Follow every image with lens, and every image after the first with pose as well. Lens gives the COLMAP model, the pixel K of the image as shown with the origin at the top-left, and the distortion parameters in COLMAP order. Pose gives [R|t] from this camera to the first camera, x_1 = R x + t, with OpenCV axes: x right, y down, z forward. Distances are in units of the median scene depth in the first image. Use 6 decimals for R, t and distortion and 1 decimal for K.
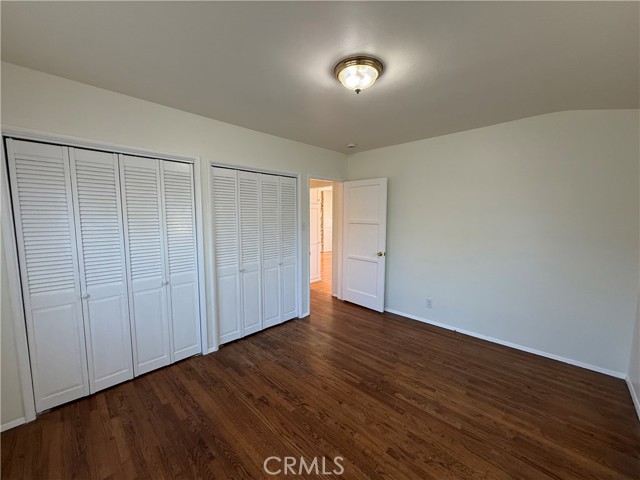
lens RADIAL K [[255.9, 0, 320.0], [0, 255.9, 240.0], [0, 0, 1]] dist [-0.001391, -0.000044]
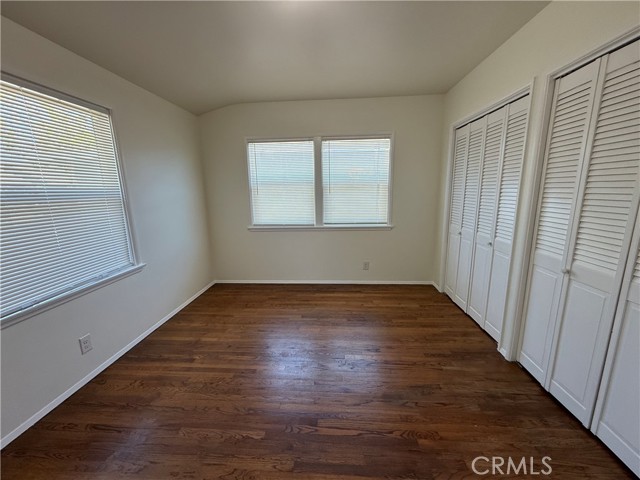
lens RADIAL K [[255.9, 0, 320.0], [0, 255.9, 240.0], [0, 0, 1]] dist [-0.001391, -0.000044]
pose [[-0.763265, 0.138110, -0.631152, 0.473717], [-0.041482, 0.964394, 0.261196, -0.068003], [0.644753, 0.225543, -0.730359, 1.296617]]
